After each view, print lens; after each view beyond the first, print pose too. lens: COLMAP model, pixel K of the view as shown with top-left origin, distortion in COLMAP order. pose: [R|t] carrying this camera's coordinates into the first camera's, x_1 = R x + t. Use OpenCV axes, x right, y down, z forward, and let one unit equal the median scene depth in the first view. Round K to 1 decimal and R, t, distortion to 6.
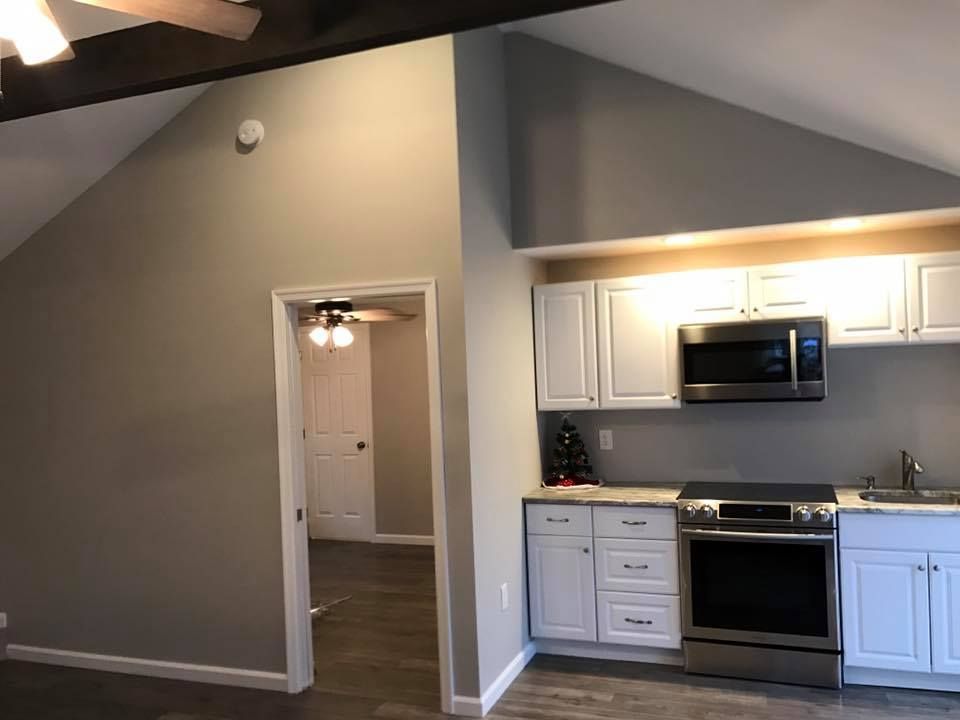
lens RADIAL K [[809.4, 0, 474.9], [0, 809.4, 364.9], [0, 0, 1]] dist [0.073043, -0.036572]
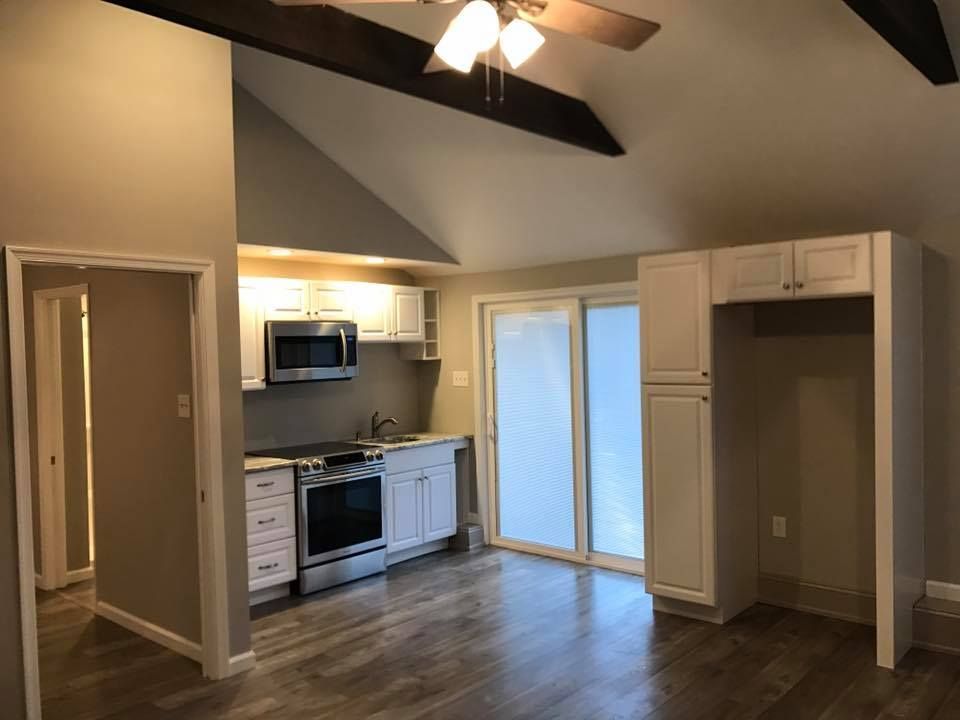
lens RADIAL K [[809.4, 0, 472.1], [0, 809.4, 357.7], [0, 0, 1]] dist [0.073043, -0.036572]
pose [[0.367851, 0.018342, 0.929704, -0.832593], [0.004651, 0.999757, -0.021564, 0.037100], [-0.929873, 0.012257, 0.367676, 0.290023]]
